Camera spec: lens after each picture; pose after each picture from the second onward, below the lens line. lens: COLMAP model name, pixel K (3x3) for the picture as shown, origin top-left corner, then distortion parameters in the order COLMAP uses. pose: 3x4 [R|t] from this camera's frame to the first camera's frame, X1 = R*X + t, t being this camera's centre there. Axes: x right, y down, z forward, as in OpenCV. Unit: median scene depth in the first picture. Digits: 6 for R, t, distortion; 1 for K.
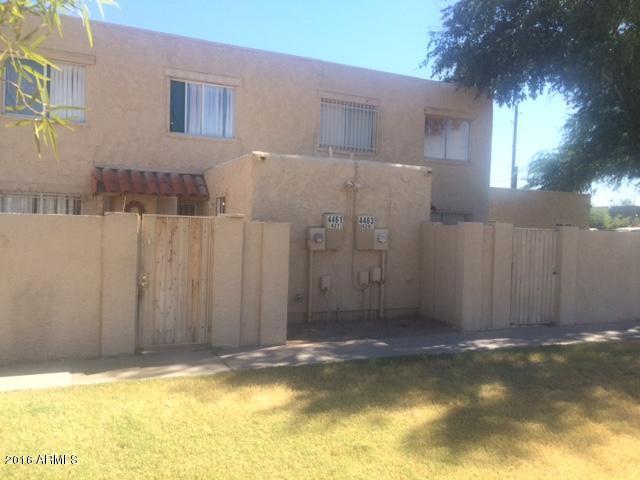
lens RADIAL K [[543.7, 0, 315.9], [0, 543.7, 238.4], [0, 0, 1]] dist [0.109951, -0.151310]
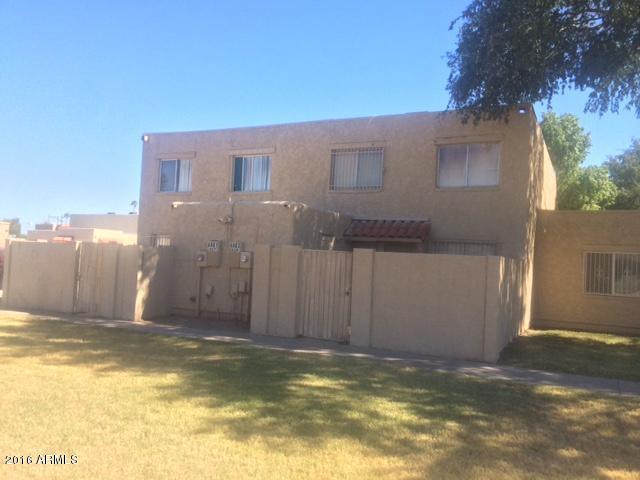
lens RADIAL K [[543.7, 0, 315.9], [0, 543.7, 238.4], [0, 0, 1]] dist [0.109951, -0.151310]
pose [[0.621075, -0.032226, -0.783088, 1.020399], [-0.040817, 0.996468, -0.073379, 0.031842], [0.782687, 0.077537, 0.617566, 0.268634]]
